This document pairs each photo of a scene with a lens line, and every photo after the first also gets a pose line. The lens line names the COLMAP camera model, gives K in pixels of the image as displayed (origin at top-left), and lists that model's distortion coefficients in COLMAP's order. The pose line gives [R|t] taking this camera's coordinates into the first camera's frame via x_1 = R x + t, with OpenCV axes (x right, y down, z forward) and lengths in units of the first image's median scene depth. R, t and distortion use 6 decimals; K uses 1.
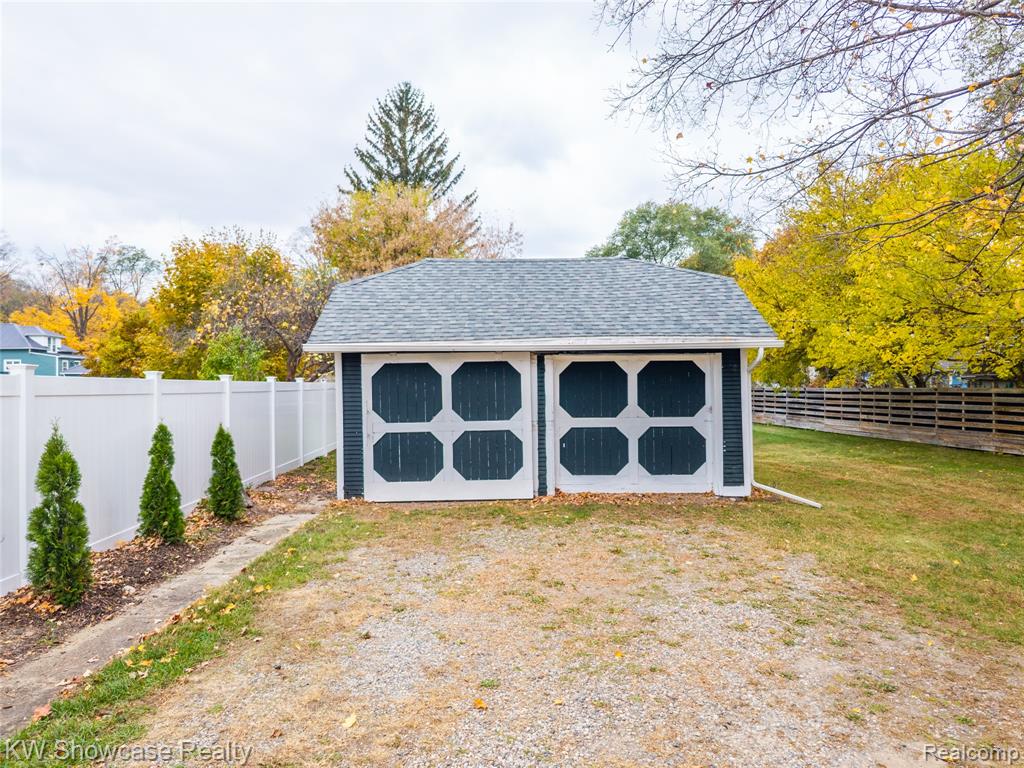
lens RADIAL K [[689.9, 0, 512.0], [0, 689.9, 384.0], [0, 0, 1]] dist [0.067250, -0.070618]
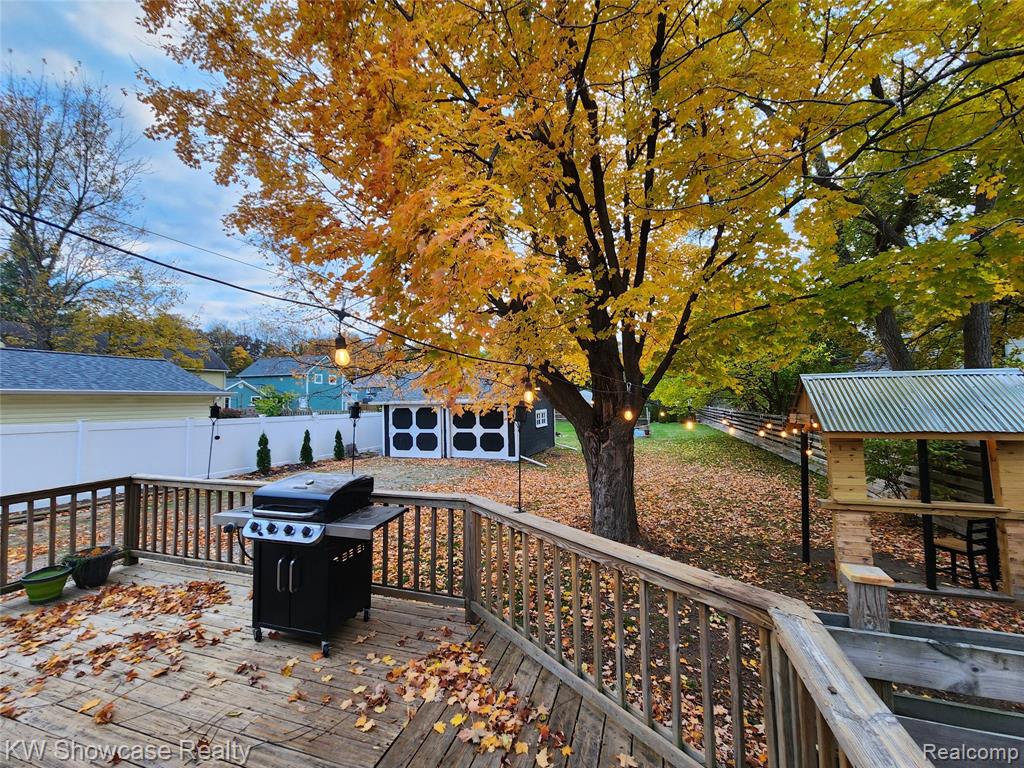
lens RADIAL K [[420.1, 0, 511.0], [0, 420.1, 376.4], [0, 0, 1]] dist [-0.000523, 0.000497]
pose [[0.931428, -0.025284, -0.363046, 0.871979], [0.006018, 0.998517, -0.054102, -0.063326], [0.363876, 0.048207, 0.930199, -0.434412]]
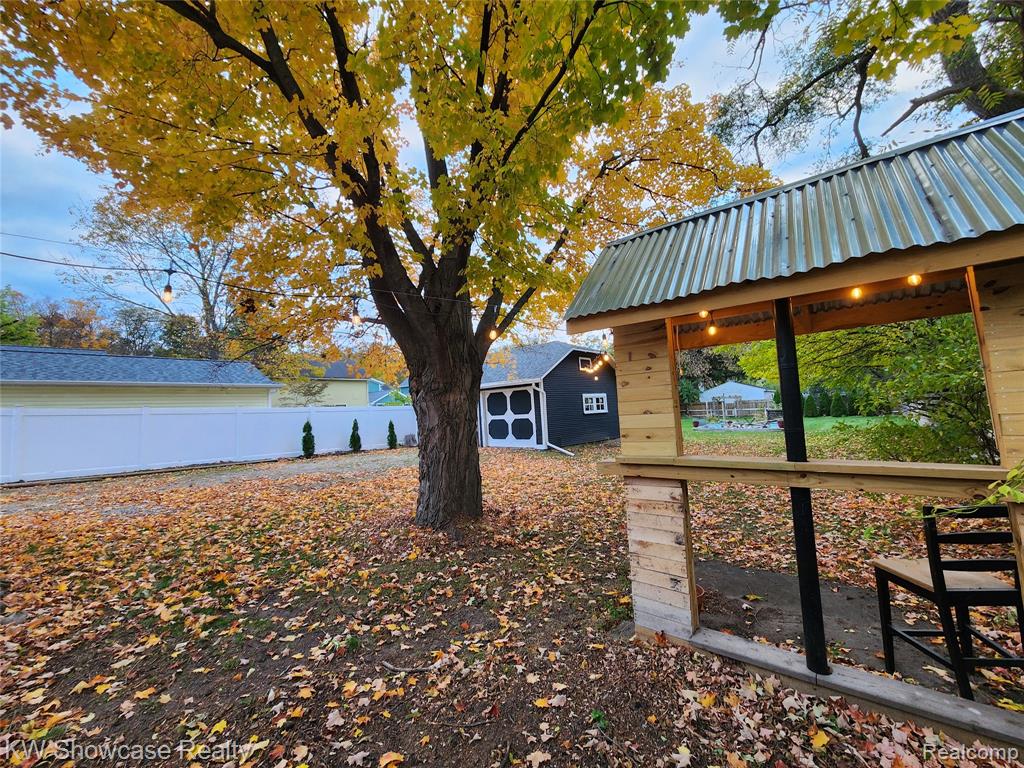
lens RADIAL K [[420.1, 0, 511.0], [0, 420.1, 376.4], [0, 0, 1]] dist [-0.000523, 0.000497]
pose [[0.718833, -0.084992, -0.689968, 1.191380], [0.041482, 0.995974, -0.079469, 0.030848], [0.693944, 0.028504, 0.719464, -0.037391]]
